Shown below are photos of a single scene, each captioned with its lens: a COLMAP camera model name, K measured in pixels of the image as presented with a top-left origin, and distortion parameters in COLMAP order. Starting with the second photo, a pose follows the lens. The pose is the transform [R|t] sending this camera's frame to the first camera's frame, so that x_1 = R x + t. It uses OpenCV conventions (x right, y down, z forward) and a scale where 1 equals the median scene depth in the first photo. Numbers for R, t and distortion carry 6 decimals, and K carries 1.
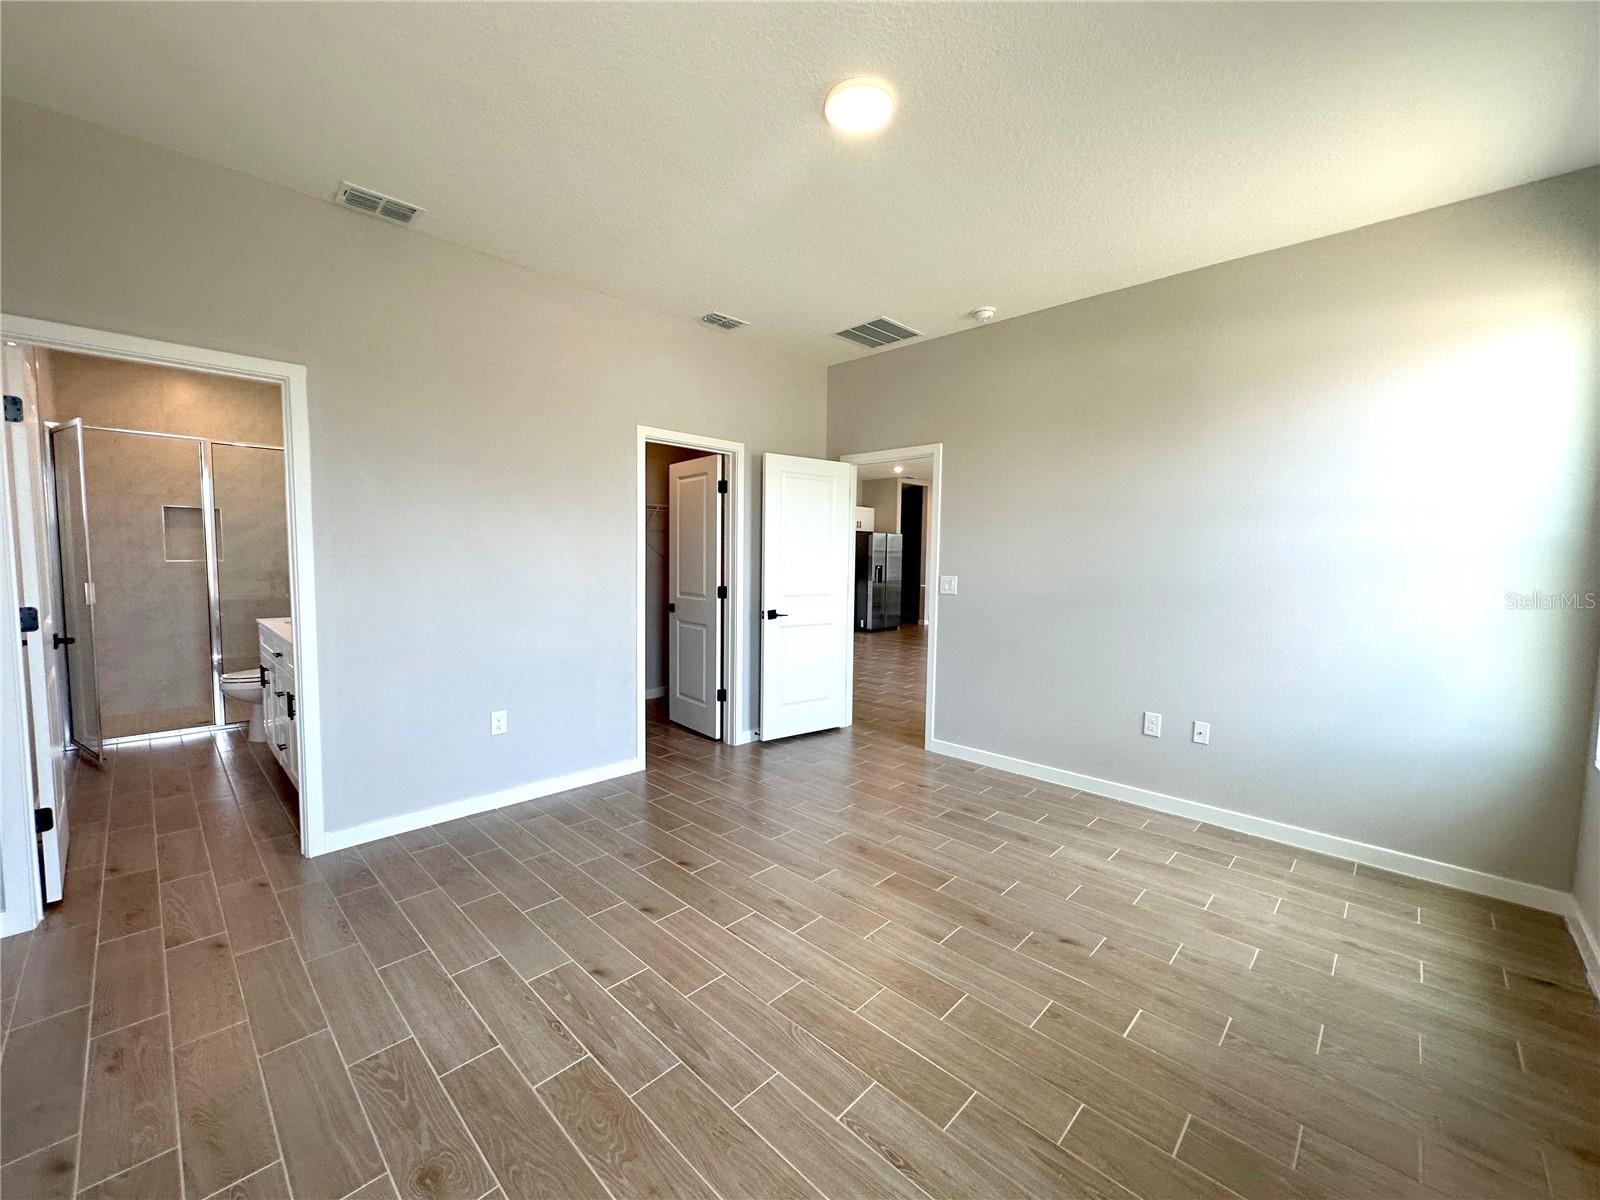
lens RADIAL K [[637.5, 0, 805.1], [0, 637.5, 595.9], [0, 0, 1]] dist [-0.003052, 0.001095]
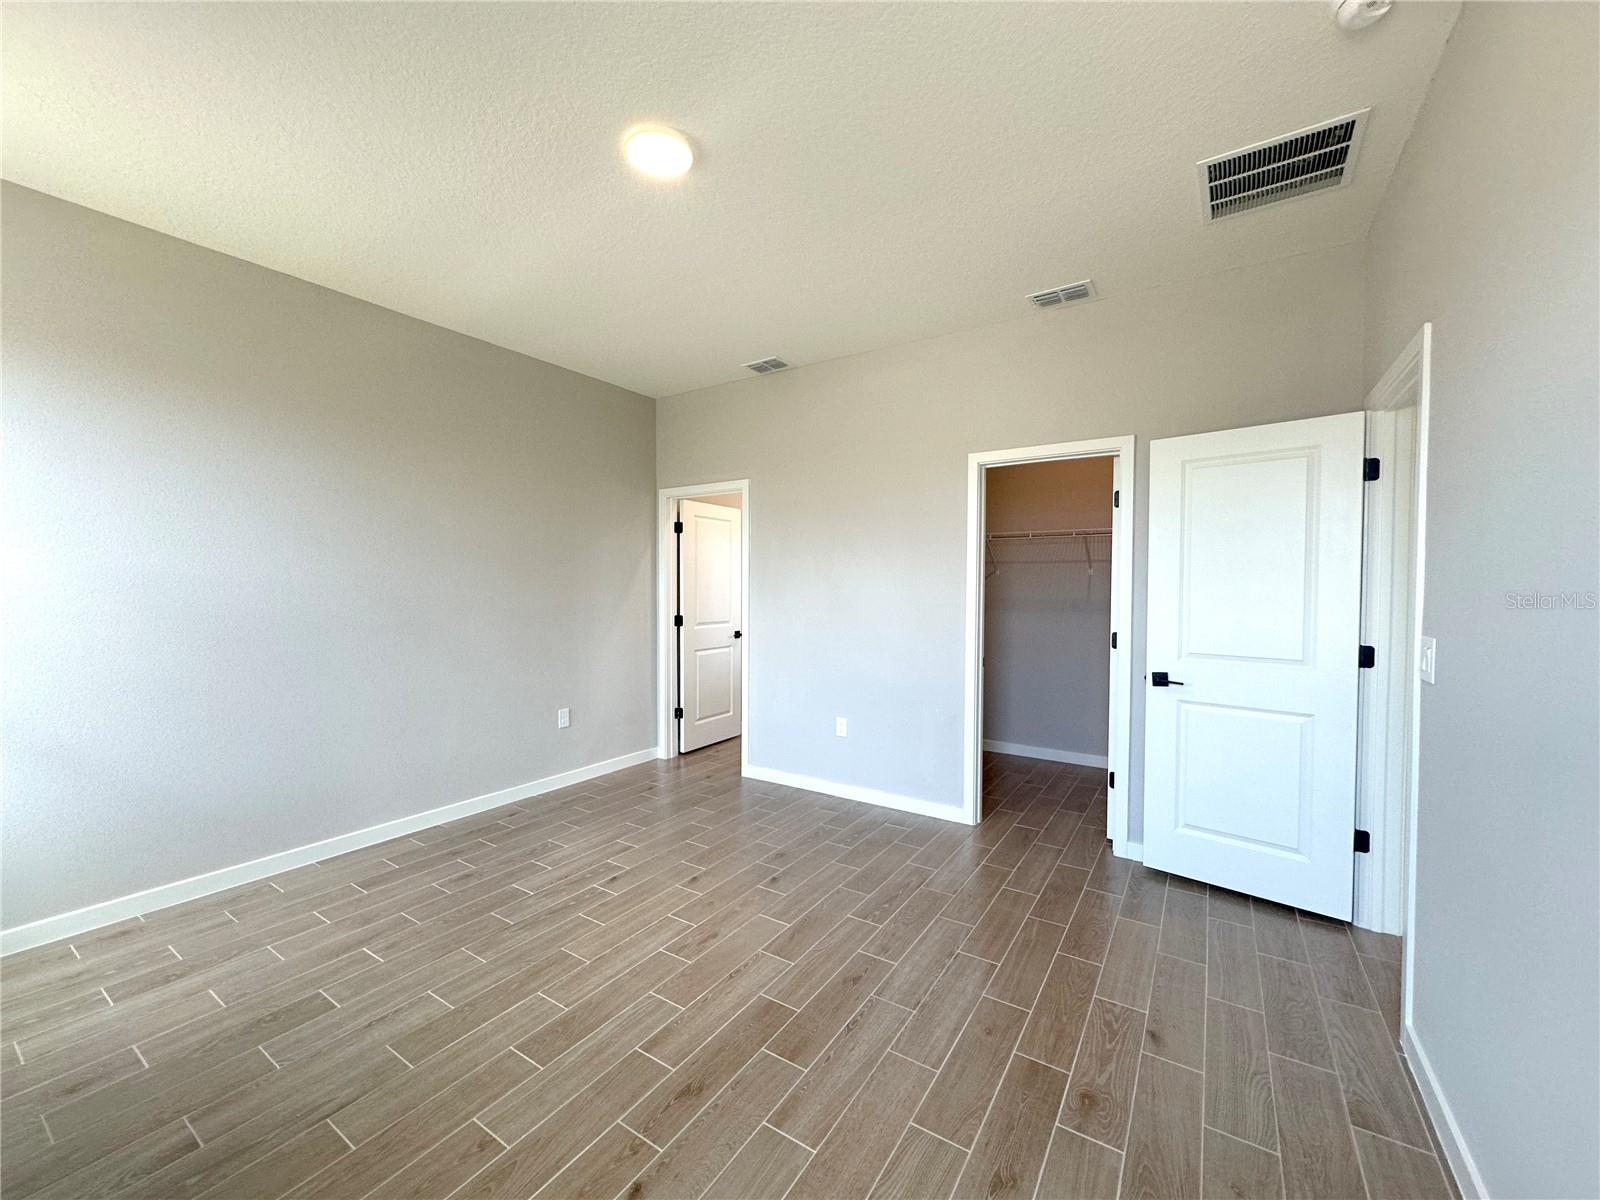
lens RADIAL K [[637.5, 0, 794.1], [0, 637.5, 592.6], [0, 0, 1]] dist [-0.003052, 0.001095]
pose [[0.182545, -0.000993, -0.983197, 0.860702], [-0.063132, 0.997924, -0.012729, -0.045872], [0.981169, 0.064395, 0.182103, 0.809176]]
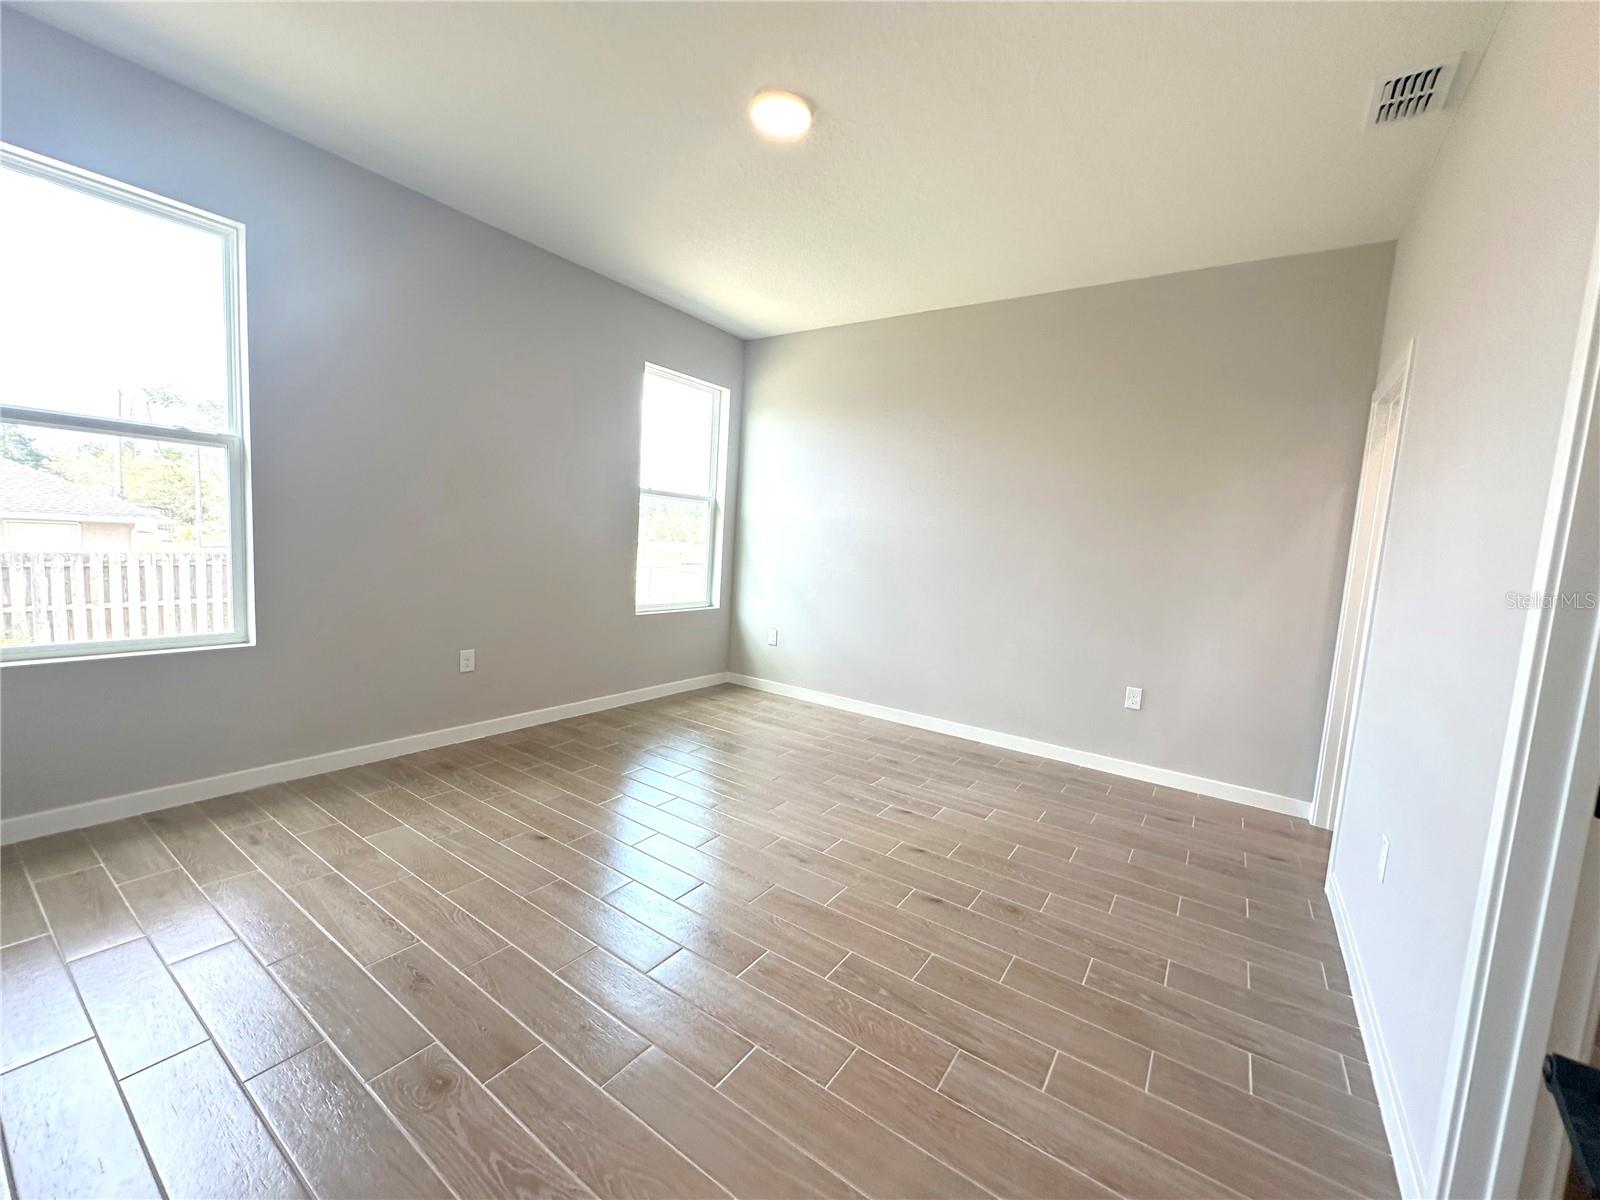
lens RADIAL K [[637.5, 0, 808.3], [0, 637.5, 599.9], [0, 0, 1]] dist [-0.003052, 0.001095]
pose [[-0.982837, -0.057339, -0.175341, 0.135575], [-0.085033, 0.984286, 0.154756, -0.073073], [0.163712, 0.167010, -0.972268, 1.705144]]
